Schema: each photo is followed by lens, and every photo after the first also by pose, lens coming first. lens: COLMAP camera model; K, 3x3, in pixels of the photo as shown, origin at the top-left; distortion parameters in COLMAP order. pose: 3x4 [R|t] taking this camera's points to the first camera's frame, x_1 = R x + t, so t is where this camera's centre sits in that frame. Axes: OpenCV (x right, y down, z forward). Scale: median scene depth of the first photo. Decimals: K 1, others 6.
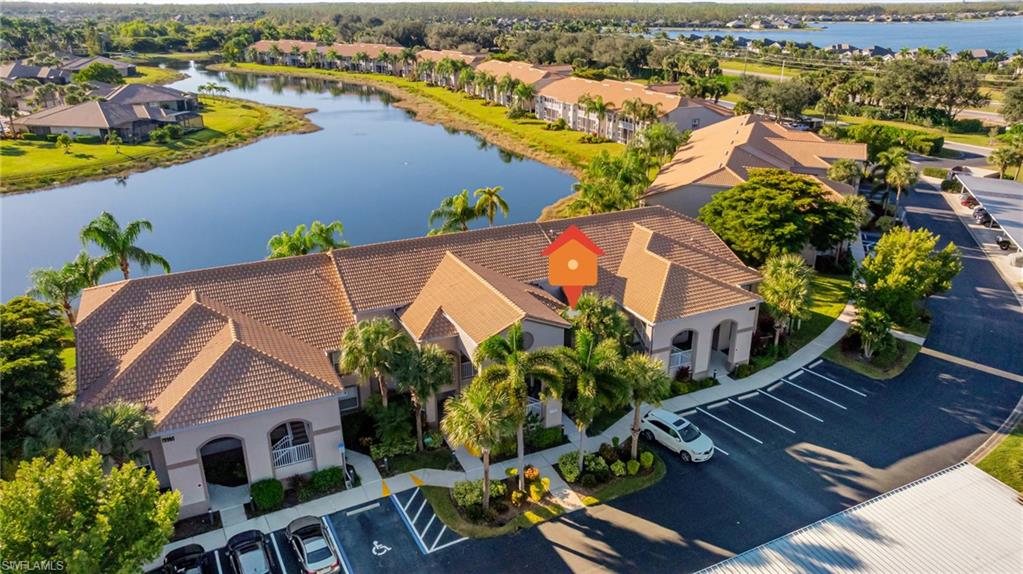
lens RADIAL K [[719.5, 0, 511.5], [0, 719.5, 287.0], [0, 0, 1]] dist [-0.022262, 0.007691]
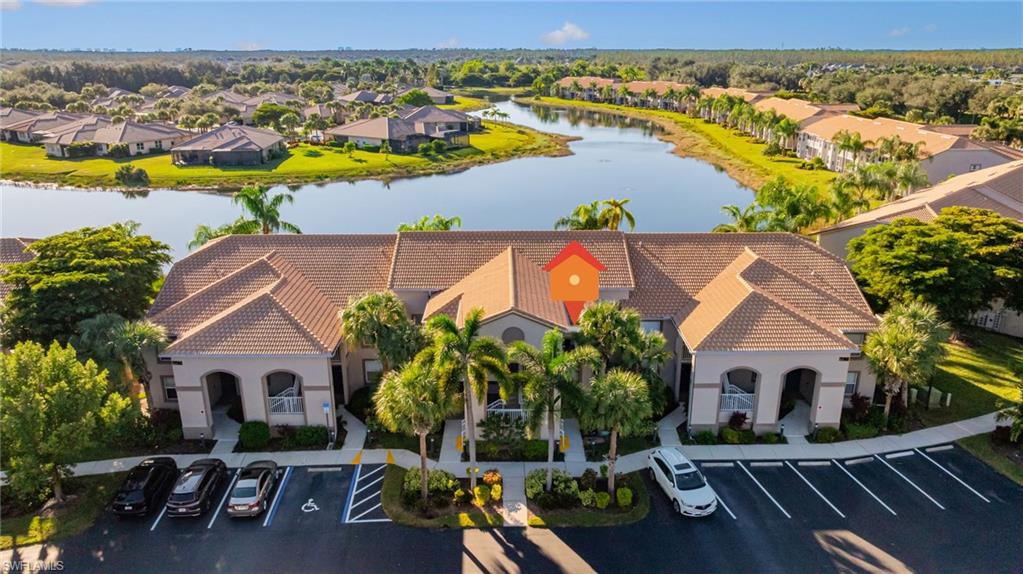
lens RADIAL K [[719.5, 0, 511.5], [0, 719.5, 287.0], [0, 0, 1]] dist [-0.022262, 0.007691]
pose [[0.906223, 0.132611, -0.401466, 0.115651], [-0.155813, 0.987456, -0.025541, 0.010789], [0.393043, 0.085700, 0.915518, 0.041846]]
